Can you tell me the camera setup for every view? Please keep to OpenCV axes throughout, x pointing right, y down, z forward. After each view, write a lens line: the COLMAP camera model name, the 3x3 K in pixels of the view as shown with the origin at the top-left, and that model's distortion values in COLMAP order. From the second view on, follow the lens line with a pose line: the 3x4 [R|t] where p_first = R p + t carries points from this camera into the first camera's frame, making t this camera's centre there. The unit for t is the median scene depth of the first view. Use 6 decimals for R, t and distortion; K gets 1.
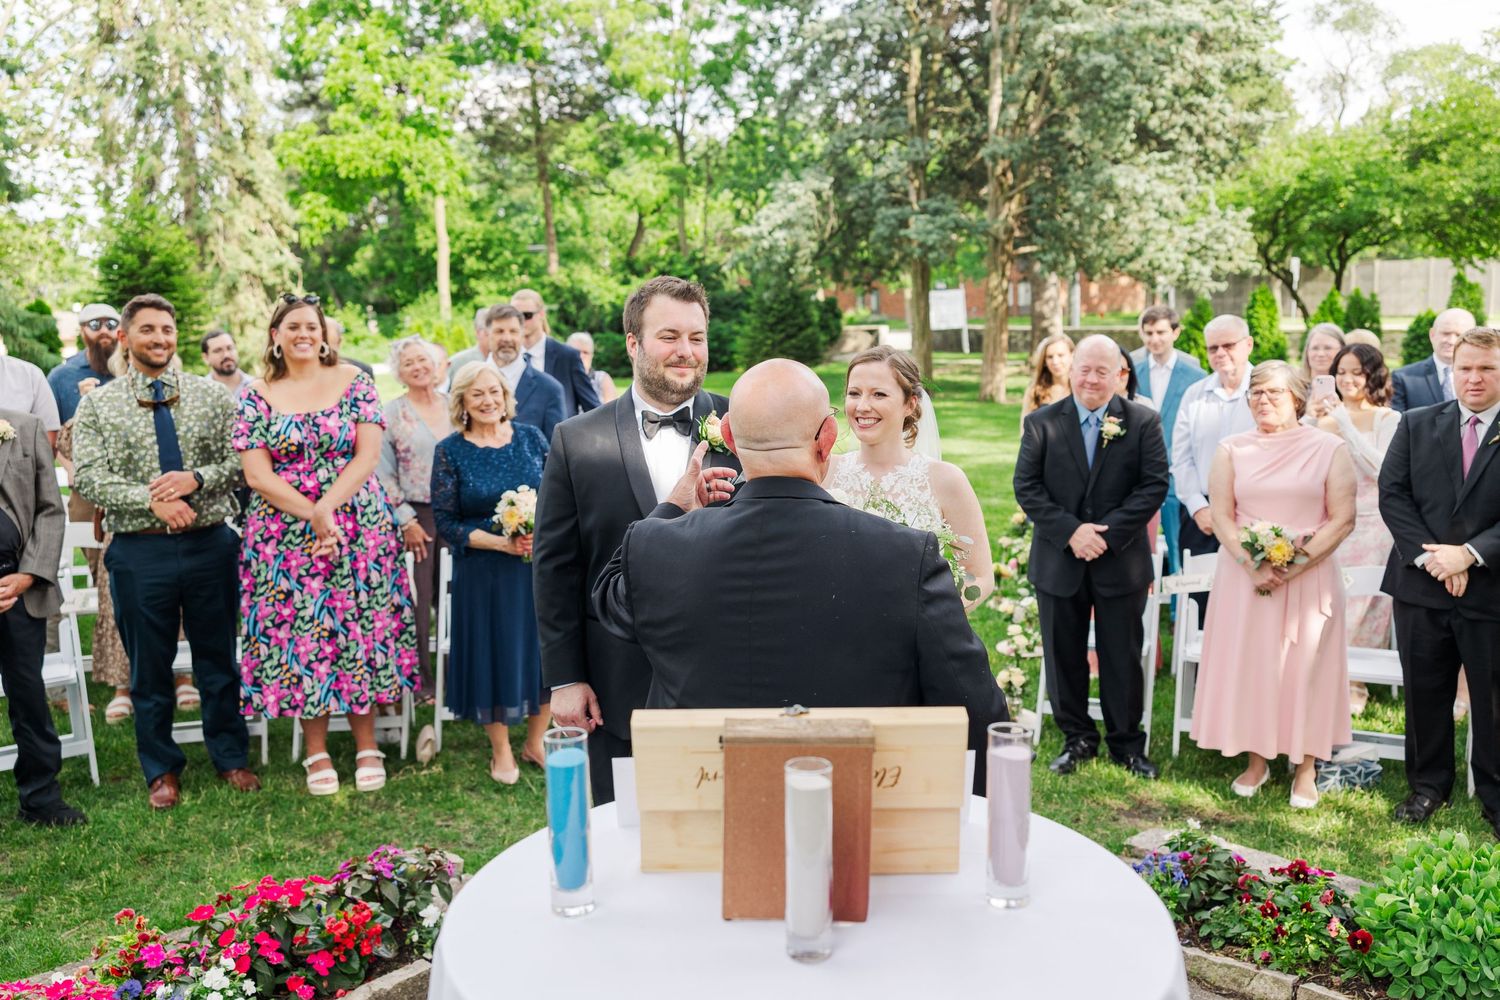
lens RADIAL K [[1287.5, 0, 750.0], [0, 1287.5, 500.0], [0, 0, 1]] dist [-0.001267, 0.000037]
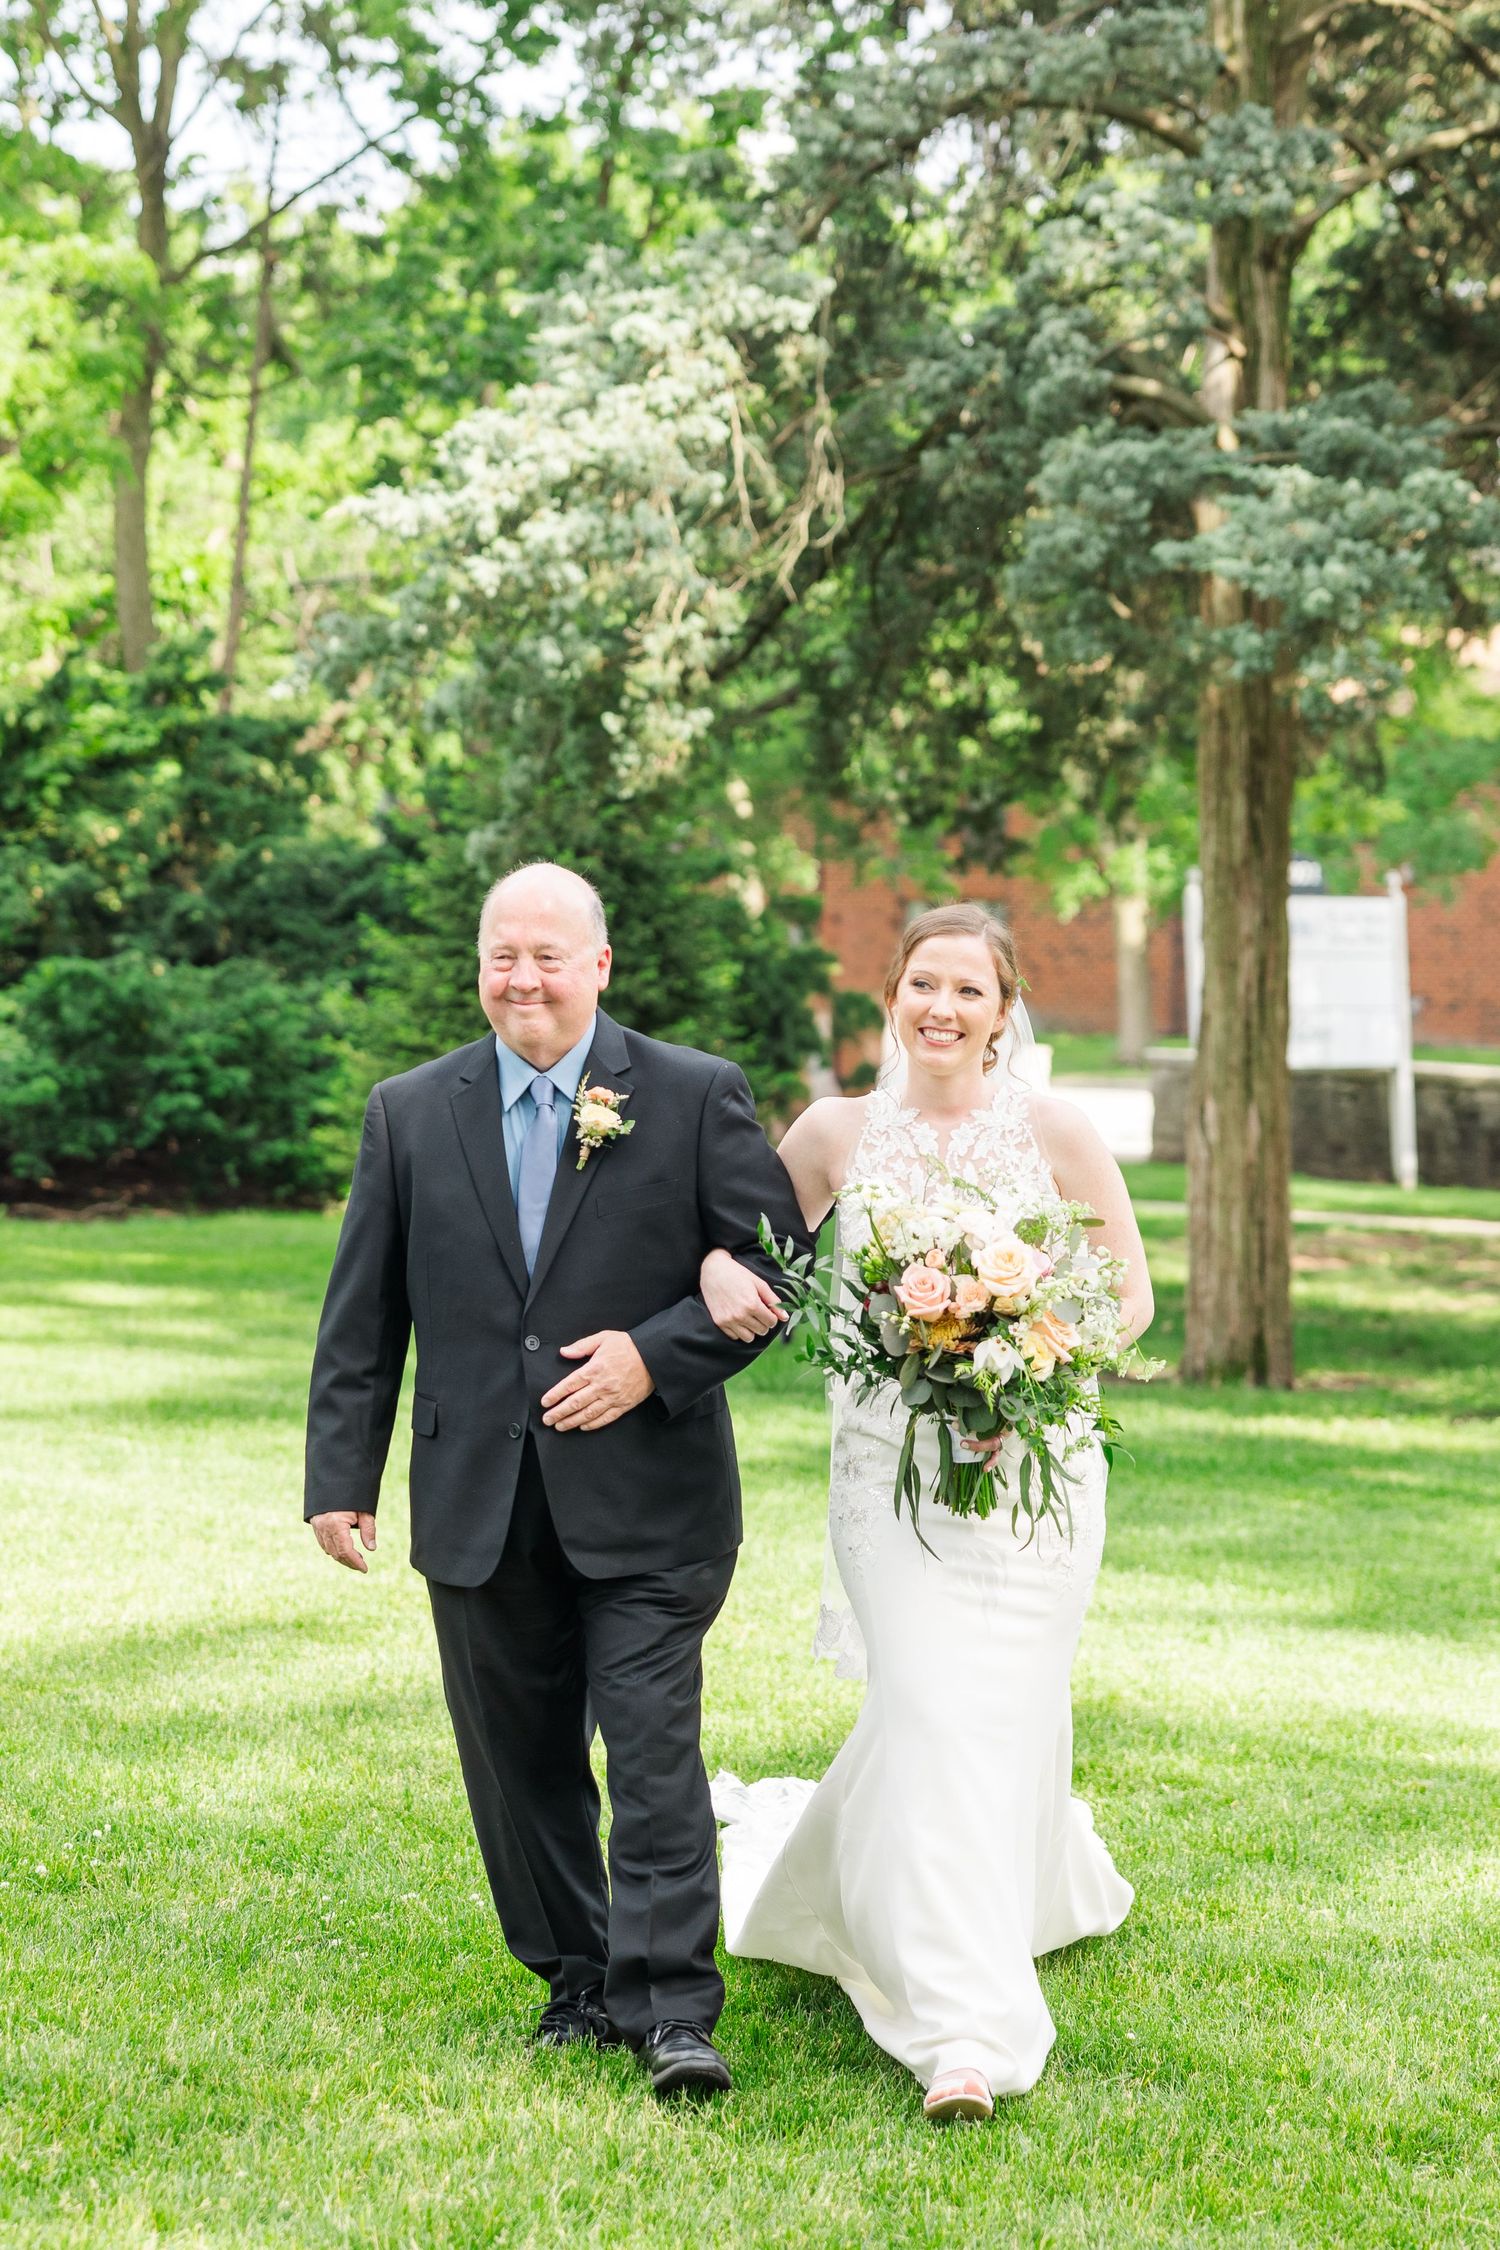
lens RADIAL K [[4476.2, 0, 750.0], [0, 4476.2, 1125.0], [0, 0, 1]] dist [-0.021722, -0.058326]
pose [[0.997266, 0.052139, 0.052356, 0.020445], [-0.044780, 0.990097, -0.133051, -0.023181], [-0.058775, 0.130342, 0.989725, 0.308856]]
